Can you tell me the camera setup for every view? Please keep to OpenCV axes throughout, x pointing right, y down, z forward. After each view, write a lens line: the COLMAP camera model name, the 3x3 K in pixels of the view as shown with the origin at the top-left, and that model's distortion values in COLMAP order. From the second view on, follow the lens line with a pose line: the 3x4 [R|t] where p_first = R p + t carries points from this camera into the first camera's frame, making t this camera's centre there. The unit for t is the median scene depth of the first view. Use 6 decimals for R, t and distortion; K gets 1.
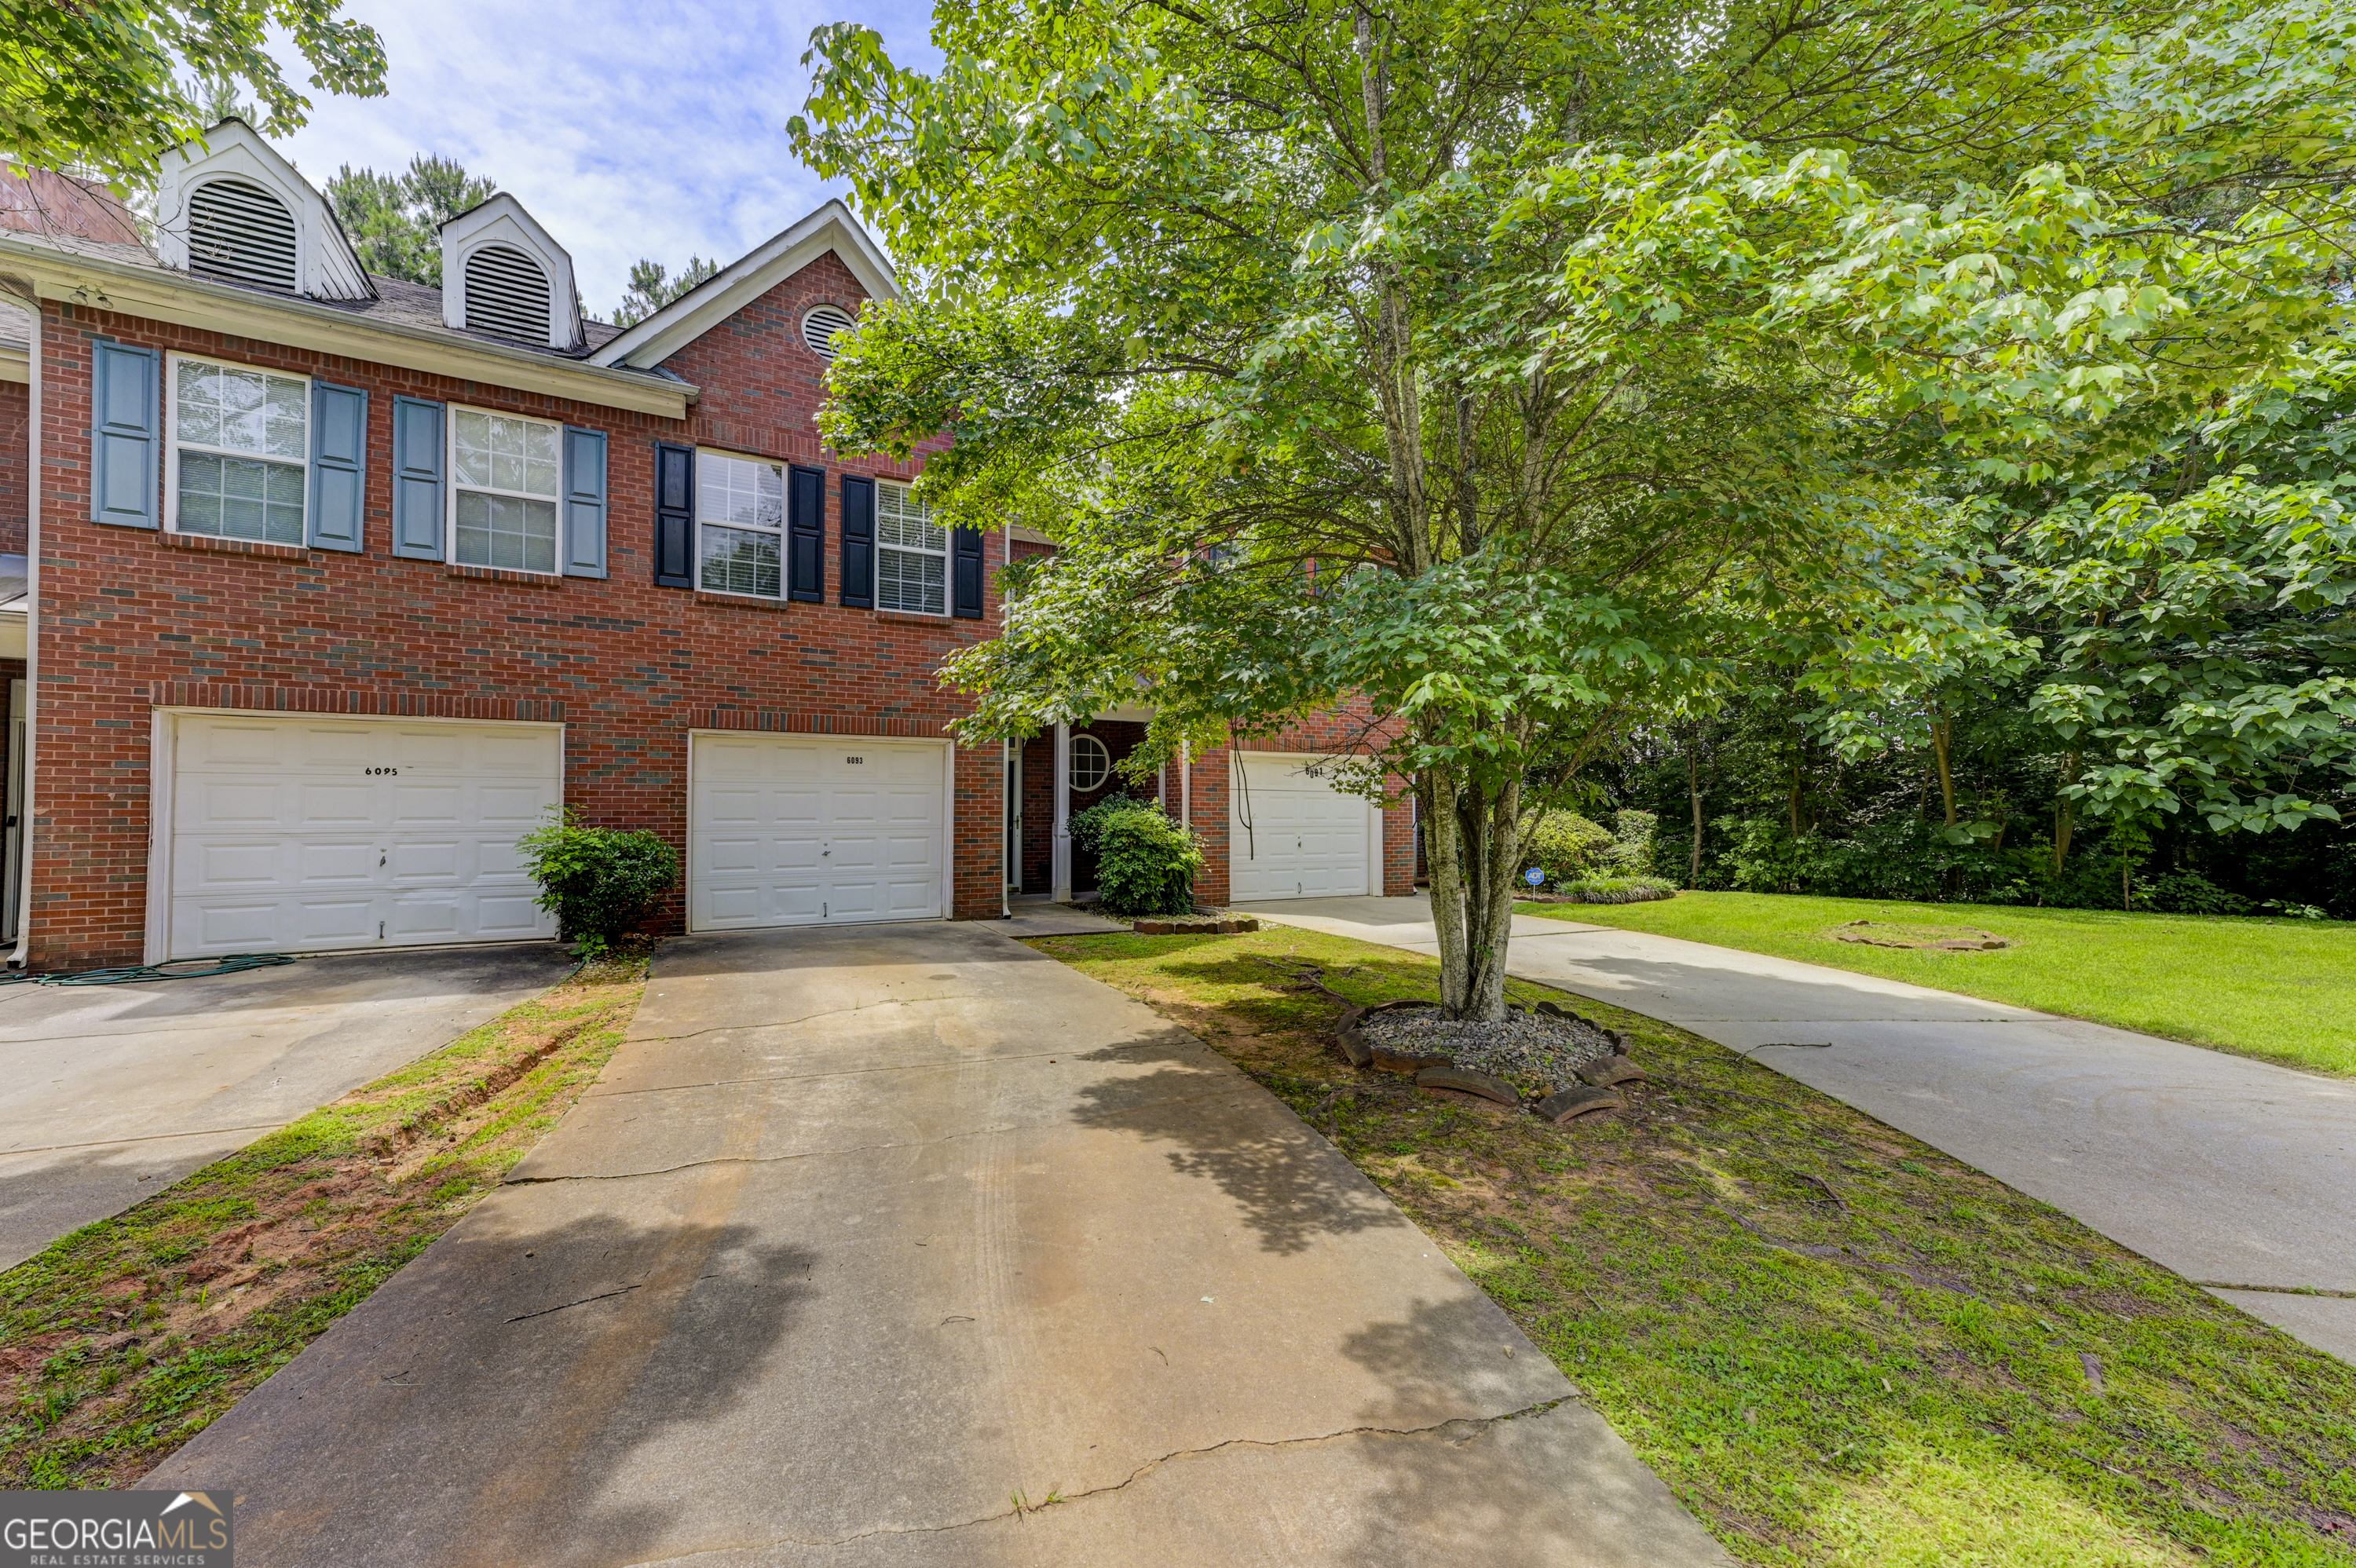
lens RADIAL K [[922.7, 0, 1170.6], [0, 922.7, 791.7], [0, 0, 1]] dist [0.019920, -0.000203]
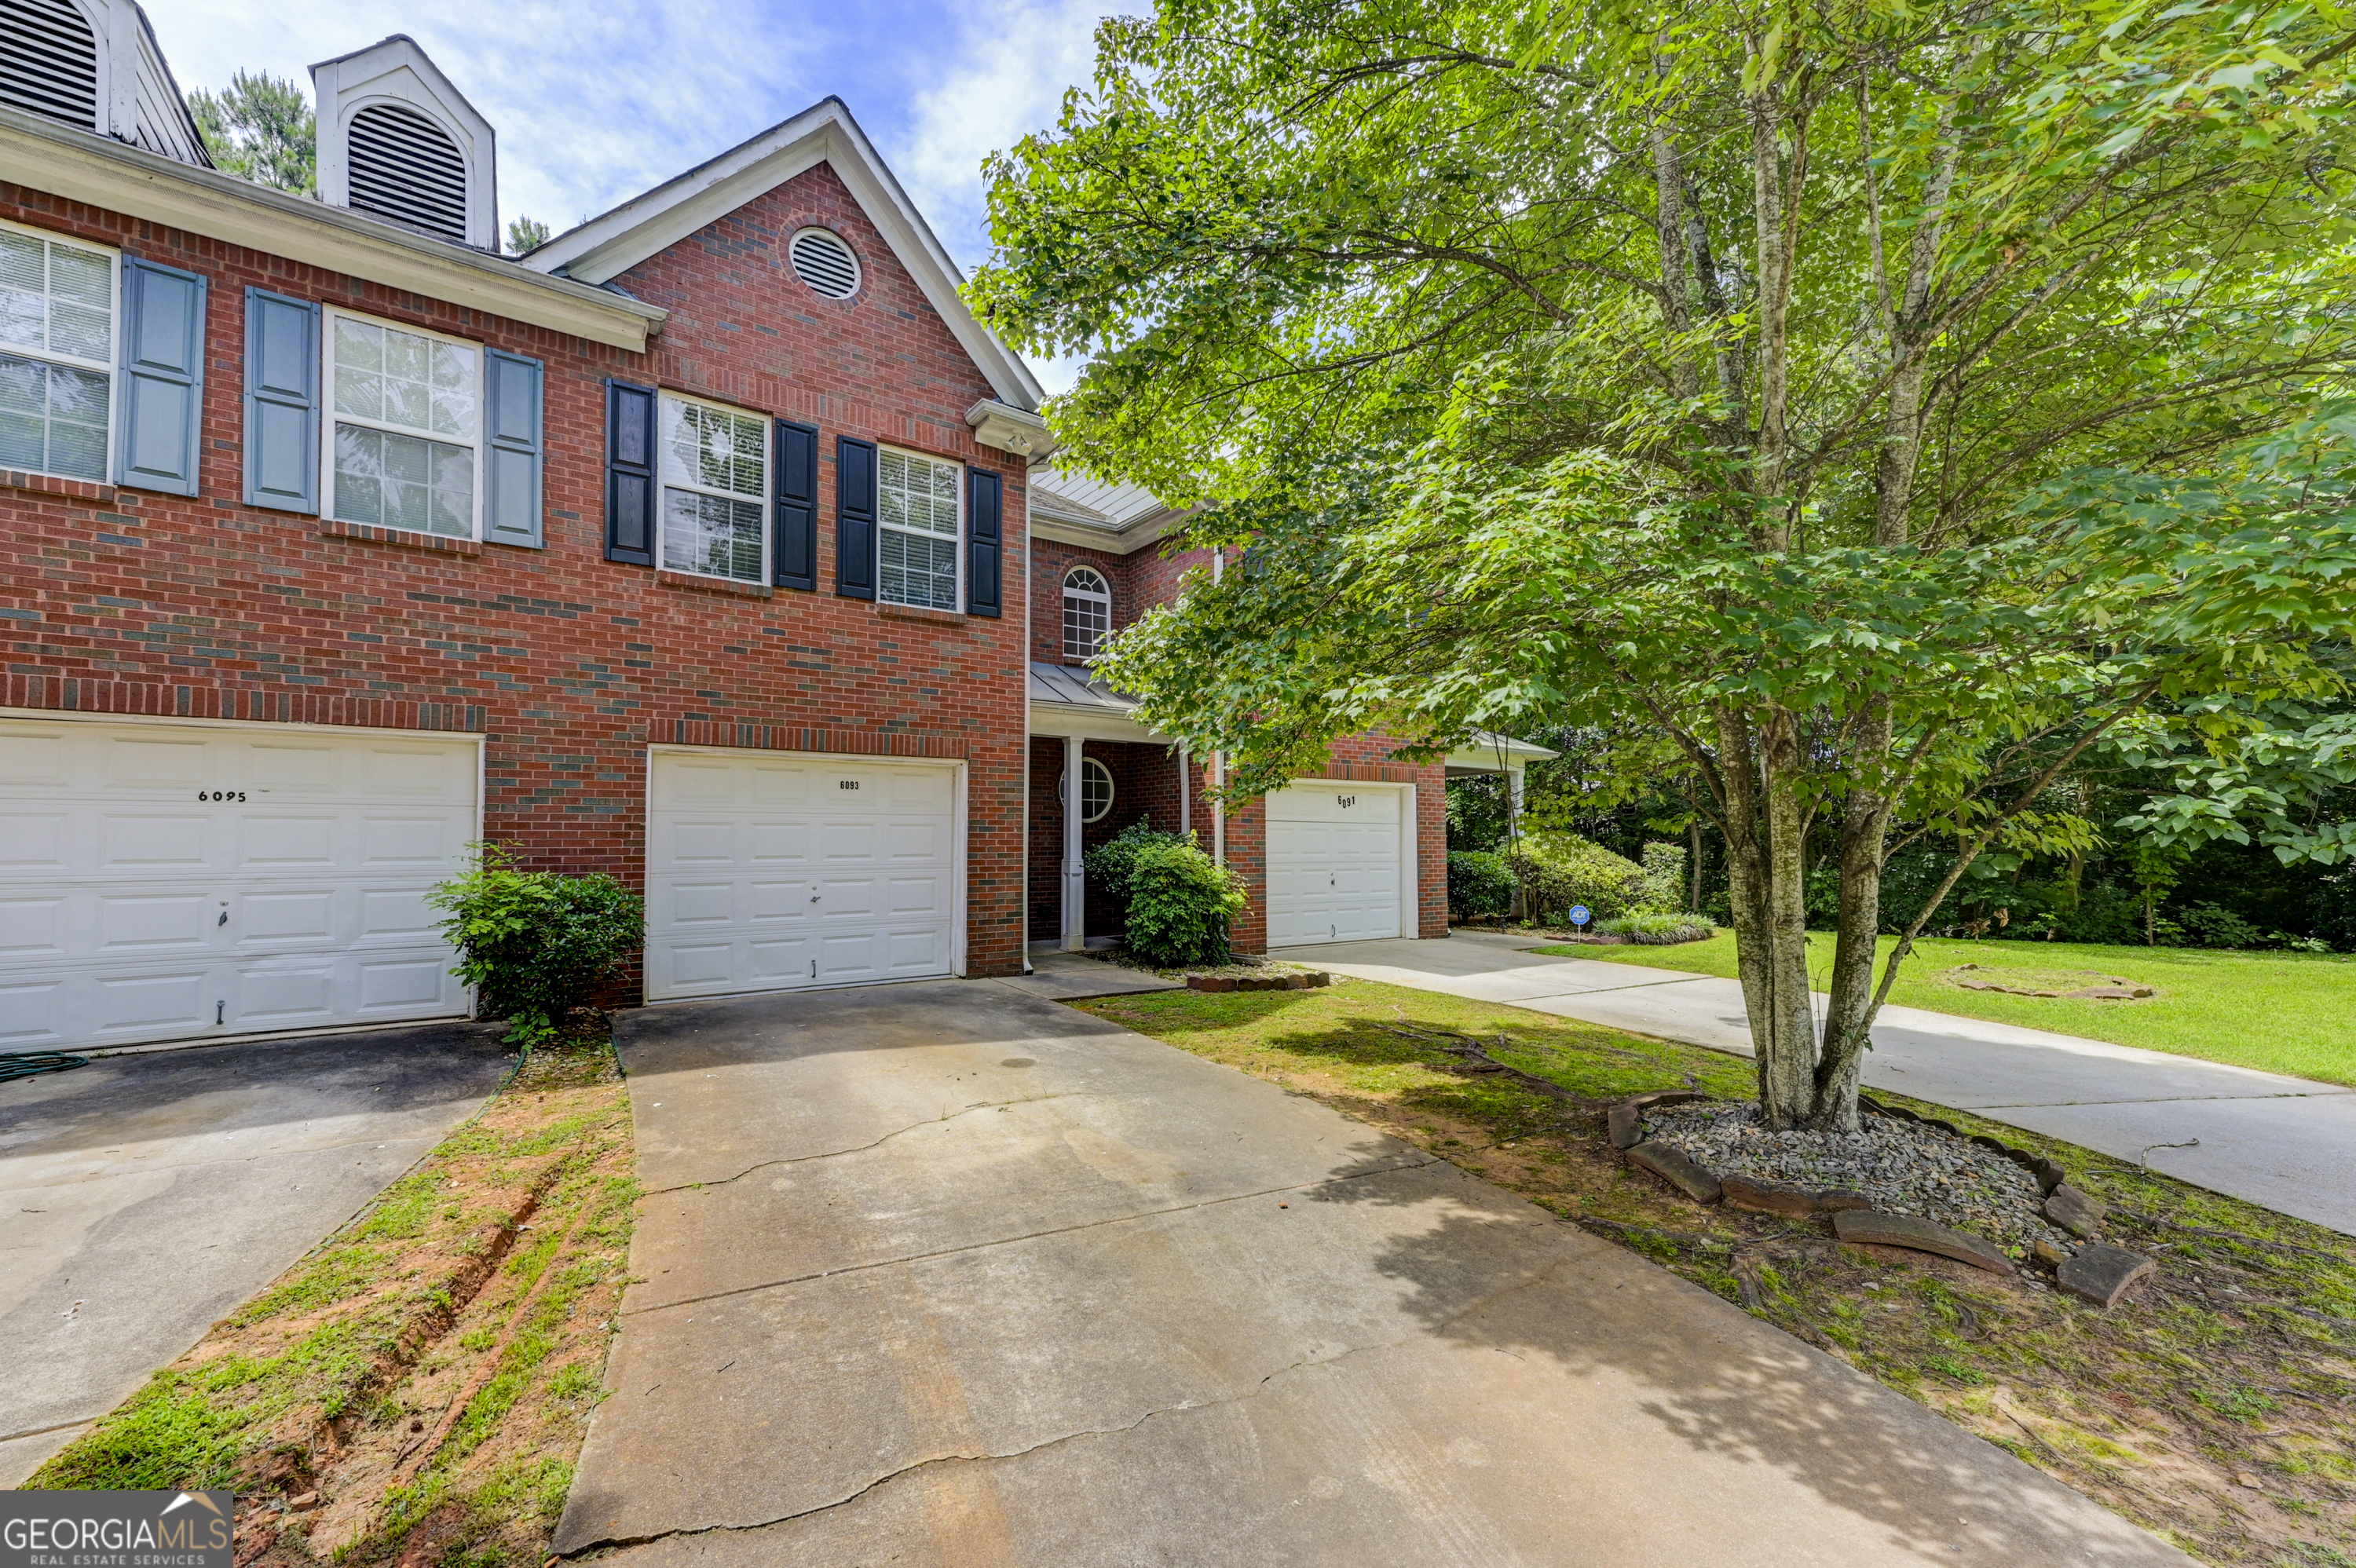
lens RADIAL K [[942.6, 0, 1169.8], [0, 942.6, 811.3], [0, 0, 1]] dist [0.021418, 0.000807]
pose [[0.995092, 0.002057, 0.098930, -0.172358], [-0.001019, 0.999944, -0.010542, -0.002632], [-0.098946, 0.010389, 0.995039, 0.168423]]
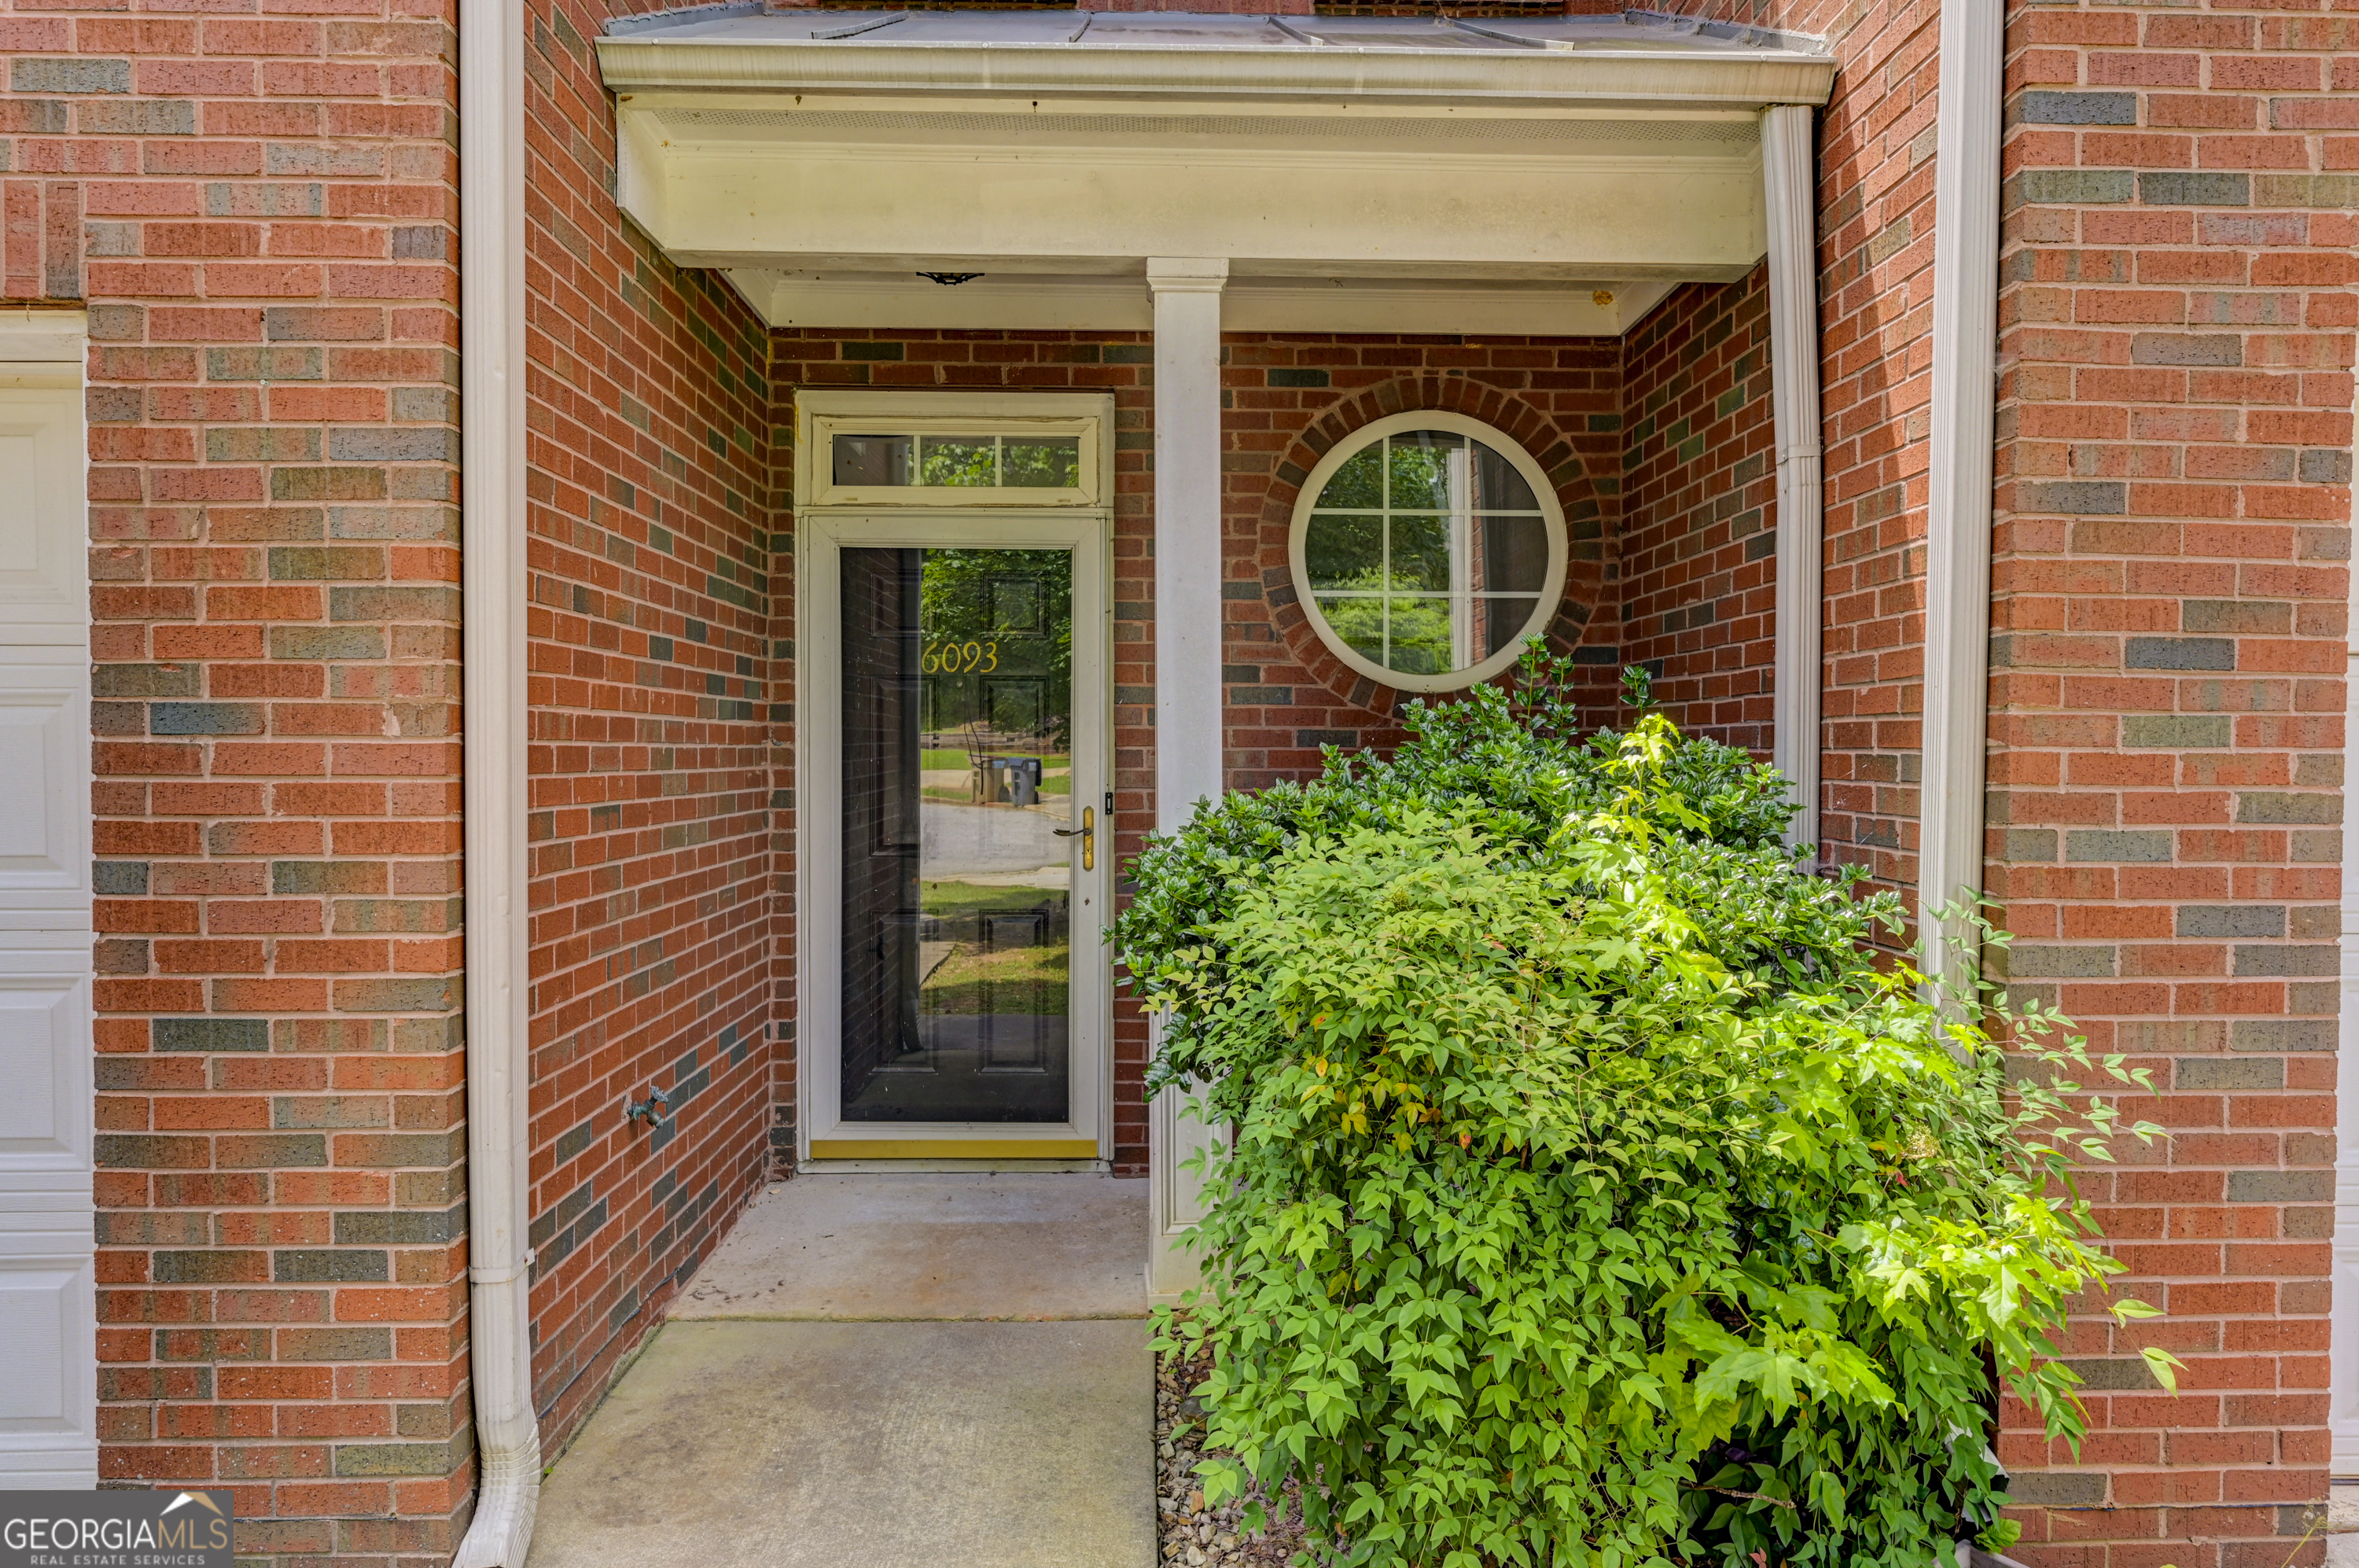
lens RADIAL K [[1650.2, 0, 1179.5], [0, 1650.2, 784.0], [0, 0, 1]] dist [0.000233, -0.000056]
pose [[0.883222, 0.009671, -0.468855, 0.041127], [0.003119, 0.999644, 0.026495, 0.011454], [0.468945, -0.024863, 0.882877, 1.073541]]
